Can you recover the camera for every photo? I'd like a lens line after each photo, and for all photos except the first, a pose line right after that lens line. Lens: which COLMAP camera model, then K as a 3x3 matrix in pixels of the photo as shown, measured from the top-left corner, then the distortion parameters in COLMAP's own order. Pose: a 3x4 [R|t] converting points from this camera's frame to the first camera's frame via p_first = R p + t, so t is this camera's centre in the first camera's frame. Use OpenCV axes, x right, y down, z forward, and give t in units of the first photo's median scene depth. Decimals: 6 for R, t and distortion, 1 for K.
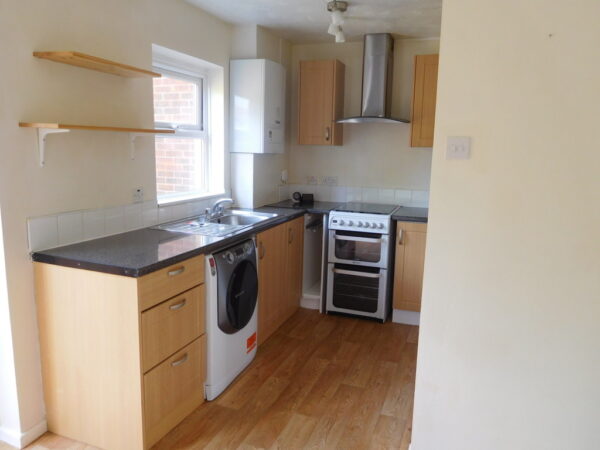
lens RADIAL K [[443.1, 0, 299.0], [0, 443.1, 224.0], [0, 0, 1]] dist [-0.008008, -0.007234]
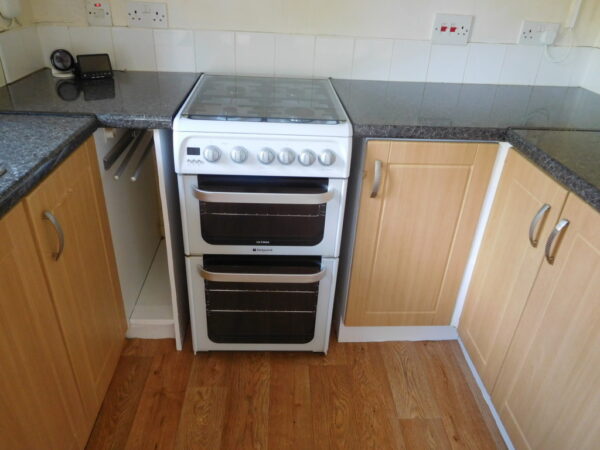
lens RADIAL K [[443.1, 0, 300.4], [0, 443.1, 227.6], [0, 0, 1]] dist [-0.008008, -0.007234]
pose [[0.917034, -0.178302, 0.356730, 0.025346], [0.037675, 0.929222, 0.367597, -0.072619], [-0.397025, -0.323659, 0.858846, 0.657039]]
